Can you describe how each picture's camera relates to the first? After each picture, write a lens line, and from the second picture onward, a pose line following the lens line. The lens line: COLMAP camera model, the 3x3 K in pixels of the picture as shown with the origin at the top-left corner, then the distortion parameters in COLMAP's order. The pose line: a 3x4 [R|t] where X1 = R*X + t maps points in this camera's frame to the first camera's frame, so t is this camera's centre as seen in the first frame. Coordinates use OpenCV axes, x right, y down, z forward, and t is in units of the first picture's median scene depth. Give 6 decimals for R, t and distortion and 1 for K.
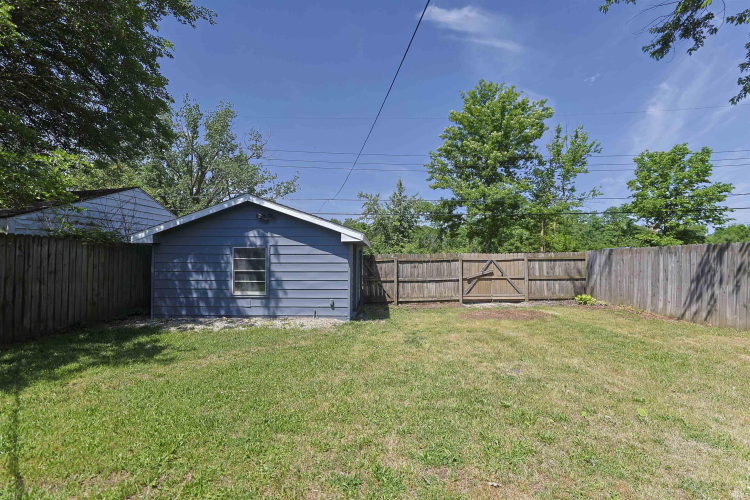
lens RADIAL K [[356.6, 0, 380.7], [0, 356.6, 244.4], [0, 0, 1]] dist [-0.015394, 0.011090]
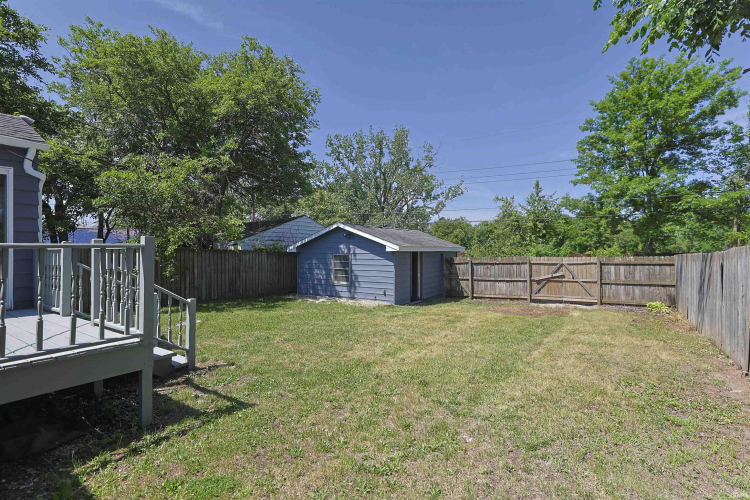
lens RADIAL K [[356.6, 0, 380.7], [0, 356.6, 244.4], [0, 0, 1]] dist [-0.015394, 0.011090]
pose [[0.851318, -0.010444, -0.524546, 0.418055], [0.017125, 0.999822, 0.007886, -0.031183], [0.524371, -0.015696, 0.851345, -0.188915]]
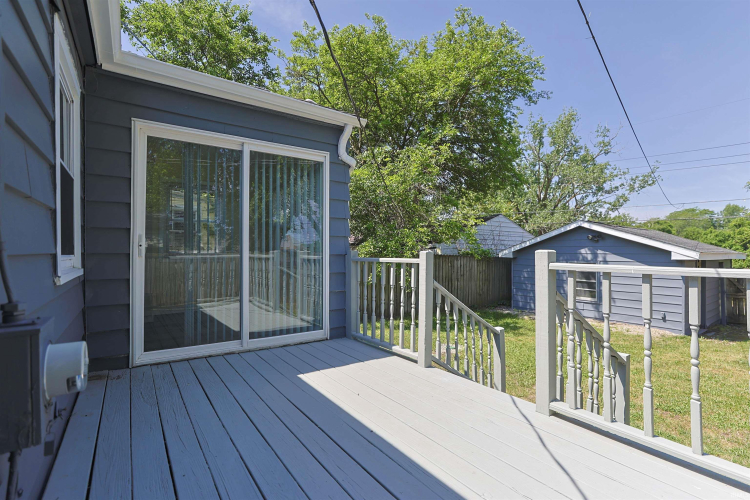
lens RADIAL K [[356.6, 0, 380.7], [0, 356.6, 244.4], [0, 0, 1]] dist [-0.015394, 0.011090]
pose [[0.611706, -0.010716, -0.791012, 0.124849], [0.016109, 0.999870, -0.001088, -0.041741], [0.790921, -0.012077, 0.611799, -0.217166]]
